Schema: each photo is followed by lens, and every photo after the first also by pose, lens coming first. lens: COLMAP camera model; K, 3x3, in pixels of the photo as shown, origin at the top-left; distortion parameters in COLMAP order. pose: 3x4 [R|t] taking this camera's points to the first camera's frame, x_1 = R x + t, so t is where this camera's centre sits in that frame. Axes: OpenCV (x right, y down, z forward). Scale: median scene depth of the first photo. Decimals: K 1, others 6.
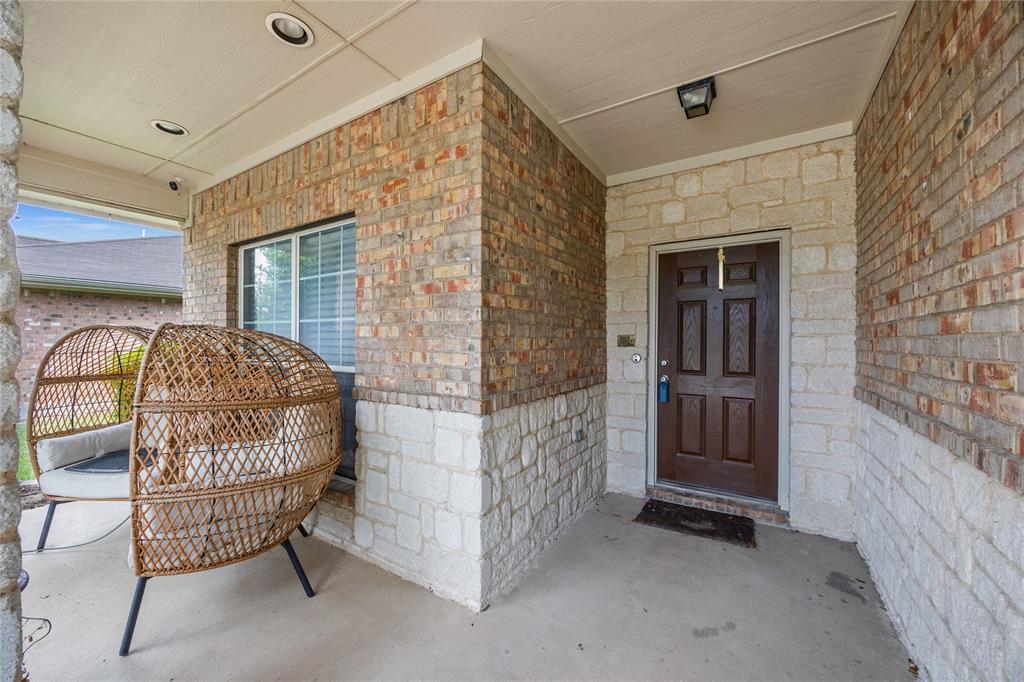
lens RADIAL K [[392.0, 0, 512.2], [0, 392.0, 340.8], [0, 0, 1]] dist [-0.002170, 0.000056]
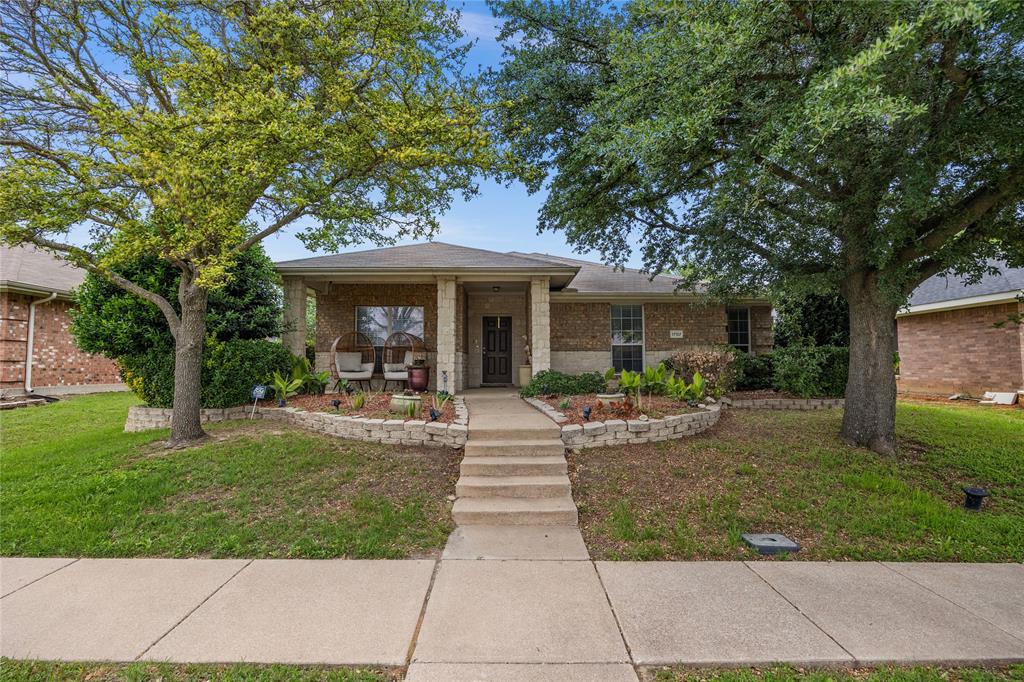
lens RADIAL K [[501.2, 0, 512.0], [0, 501.2, 341.4], [0, 0, 1]] dist [0.000001, 0.000000]
pose [[0.845511, 0.013562, 0.533785, -1.880517], [-0.004705, 0.999828, -0.017950, 0.078600], [-0.533937, 0.012666, 0.845430, -3.056053]]
